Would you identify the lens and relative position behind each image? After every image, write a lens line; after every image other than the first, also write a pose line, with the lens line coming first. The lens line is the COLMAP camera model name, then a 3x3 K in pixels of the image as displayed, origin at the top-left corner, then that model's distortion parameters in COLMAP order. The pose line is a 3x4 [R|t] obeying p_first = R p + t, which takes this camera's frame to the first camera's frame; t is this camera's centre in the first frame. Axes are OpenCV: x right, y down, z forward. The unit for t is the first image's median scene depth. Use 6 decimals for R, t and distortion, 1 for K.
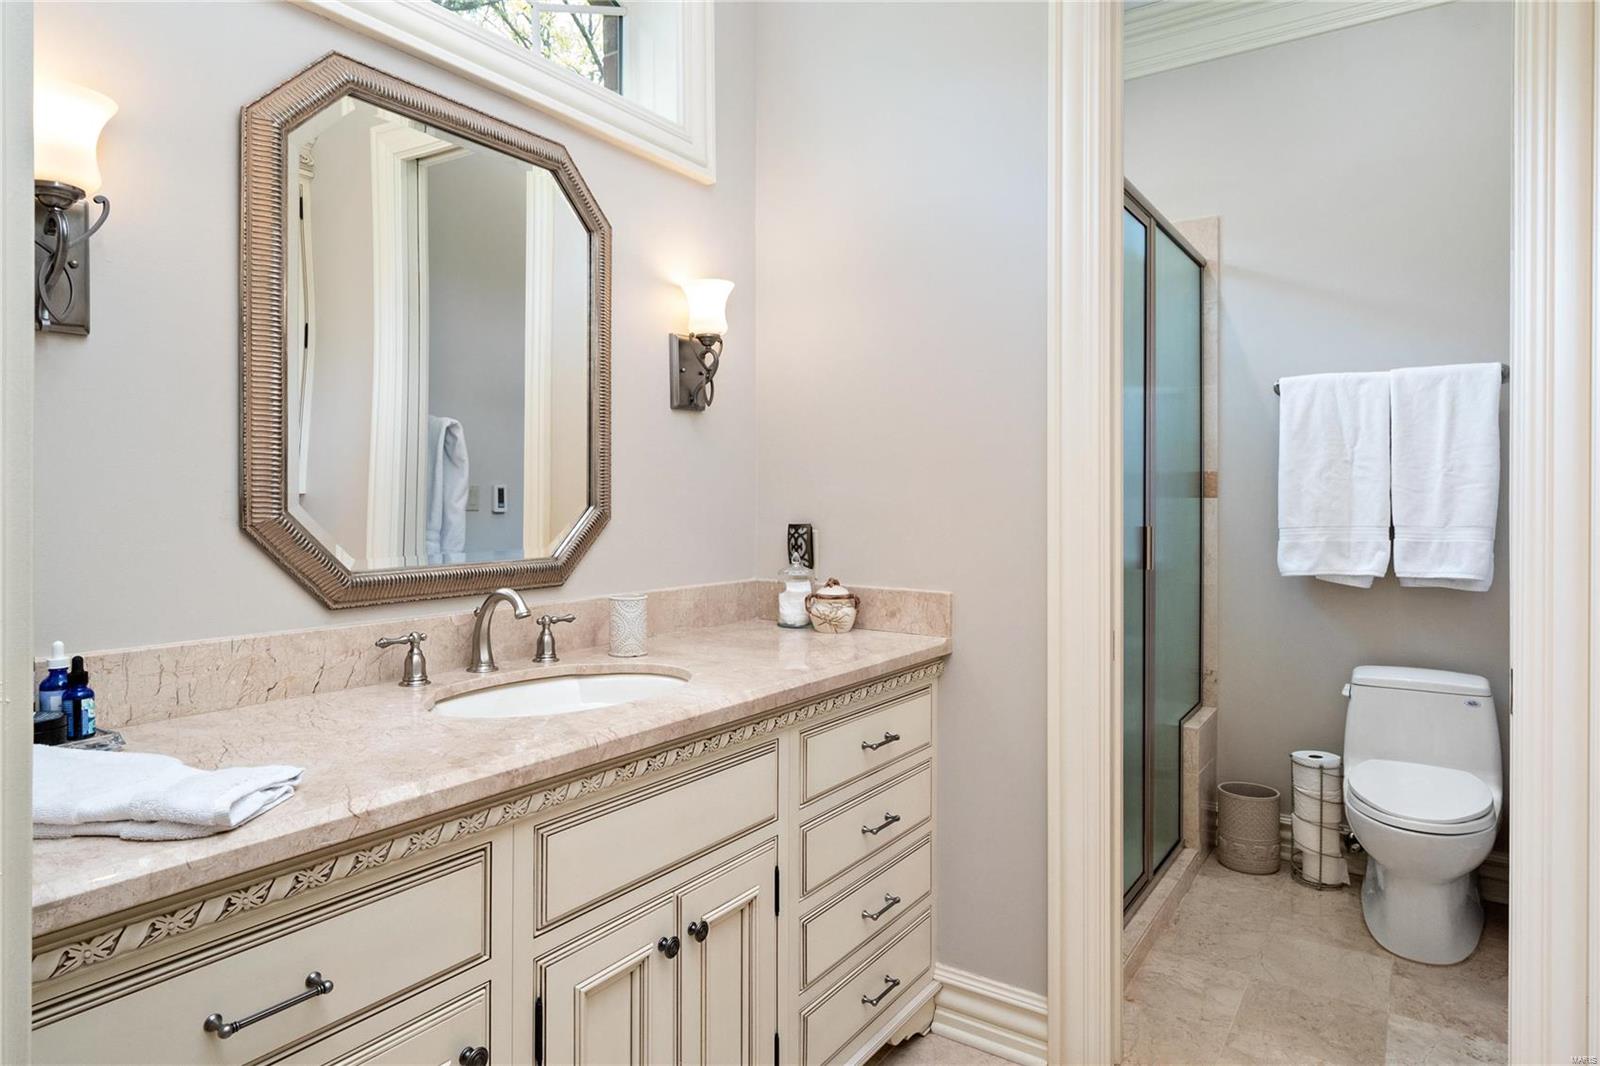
lens RADIAL K [[927.8, 0, 799.6], [0, 927.8, 522.0], [0, 0, 1]] dist [-0.004796, -0.003806]
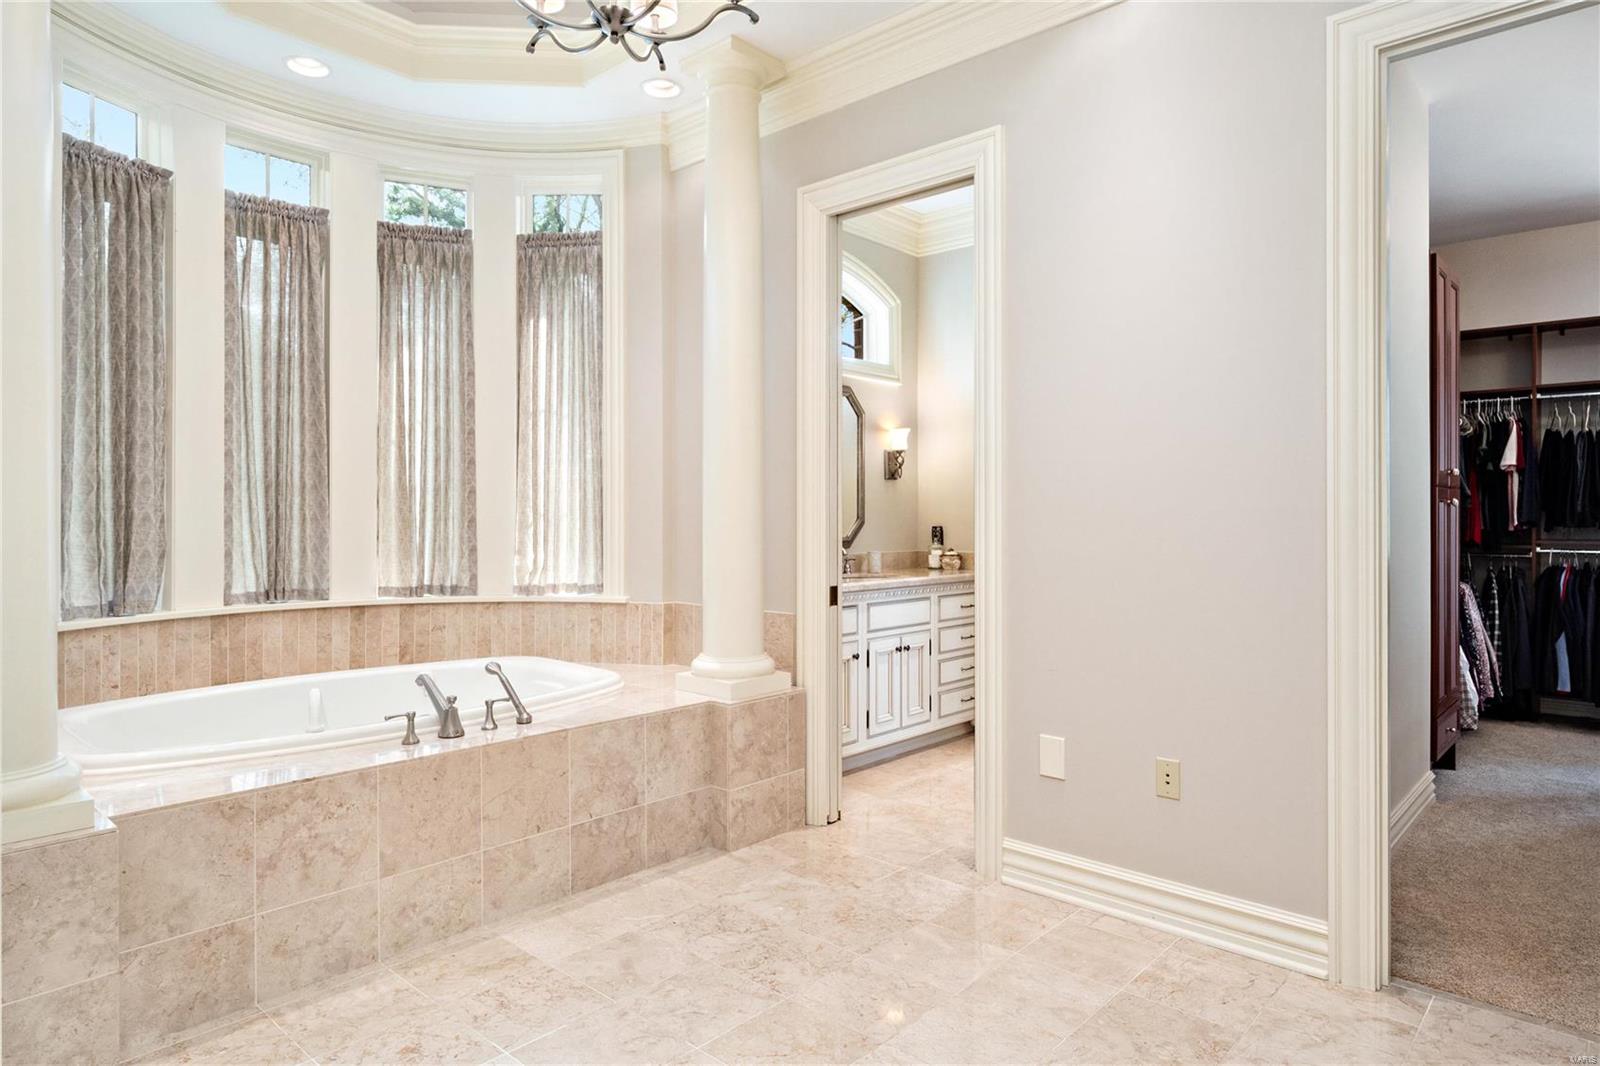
lens RADIAL K [[927.8, 0, 798.2], [0, 927.8, 527.0], [0, 0, 1]] dist [-0.004796, -0.003806]
pose [[0.989757, -0.002229, -0.142743, -0.013524], [0.000454, 0.999922, -0.012466, 0.036218], [0.142759, 0.012273, 0.989681, -1.511883]]
